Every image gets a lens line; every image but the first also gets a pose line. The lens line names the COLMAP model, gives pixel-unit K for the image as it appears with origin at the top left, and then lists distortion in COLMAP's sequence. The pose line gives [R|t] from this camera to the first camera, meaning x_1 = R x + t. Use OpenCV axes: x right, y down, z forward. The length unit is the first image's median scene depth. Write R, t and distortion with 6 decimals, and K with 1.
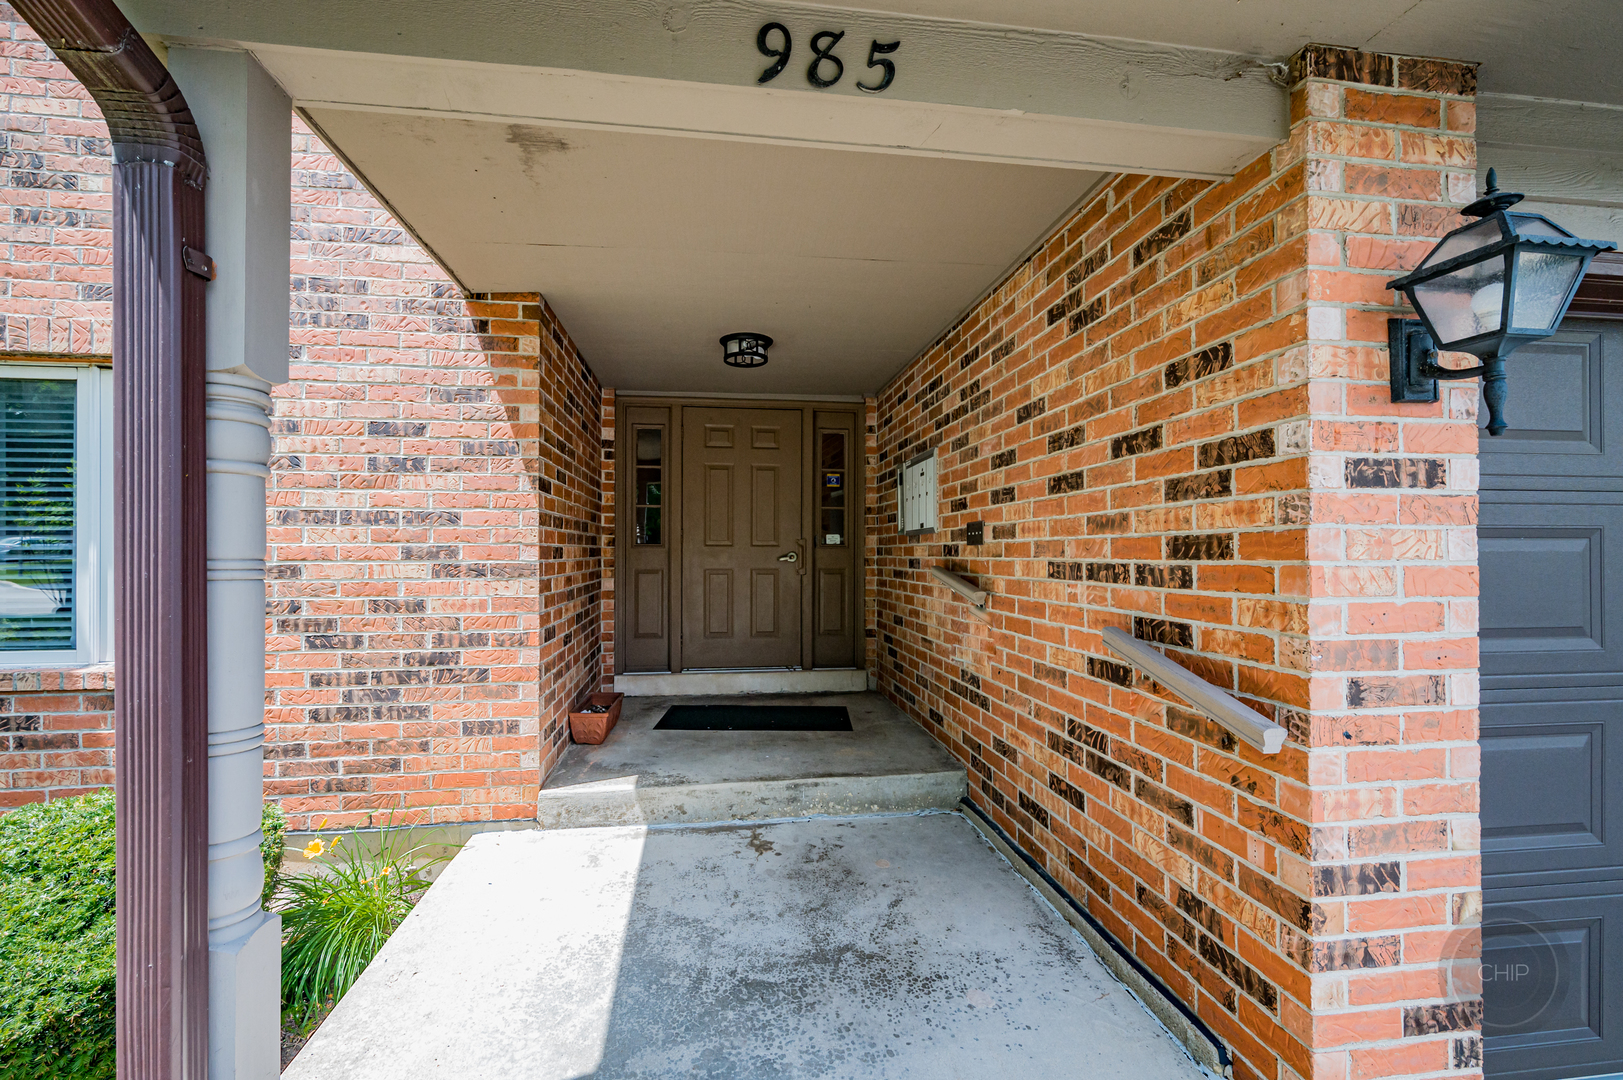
lens RADIAL K [[642.4, 0, 806.2], [0, 642.4, 547.1], [0, 0, 1]] dist [0.001053, -0.000178]
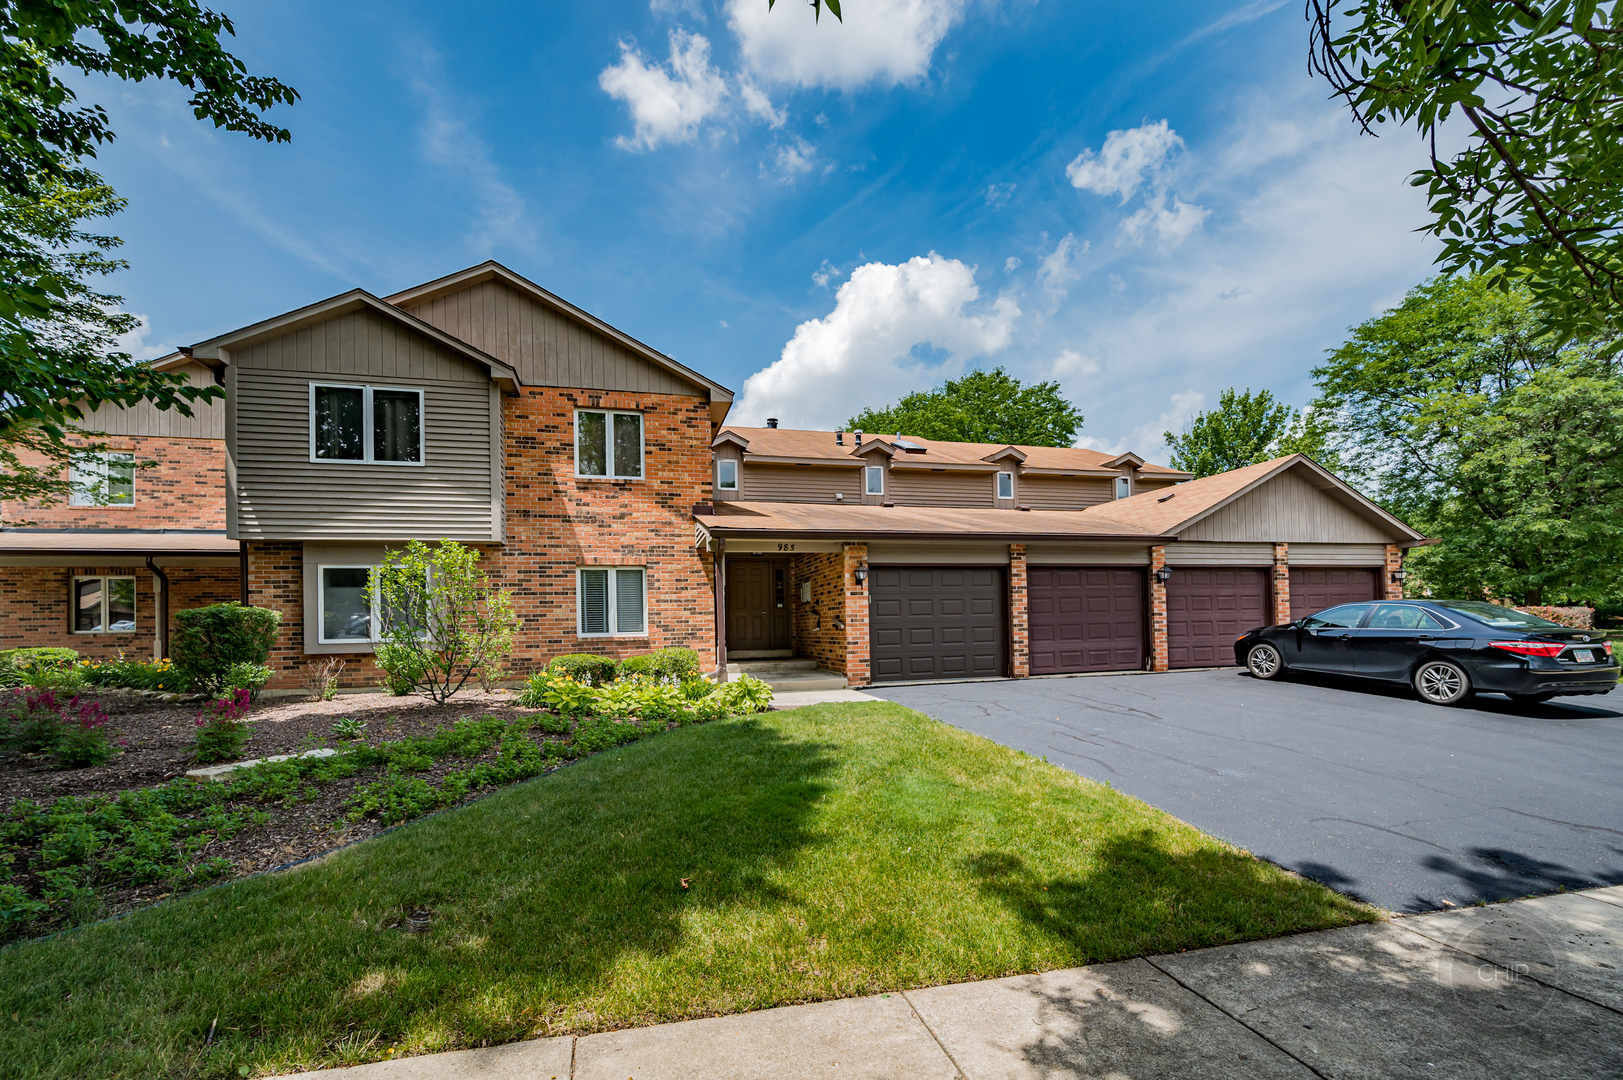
lens RADIAL K [[642.4, 0, 806.6], [0, 642.4, 541.7], [0, 0, 1]] dist [0.001053, -0.000178]
pose [[0.992610, -0.006536, 0.121171, -0.333512], [0.021330, 0.992400, -0.121195, 0.099924], [-0.119458, 0.122884, 0.985205, -3.378015]]
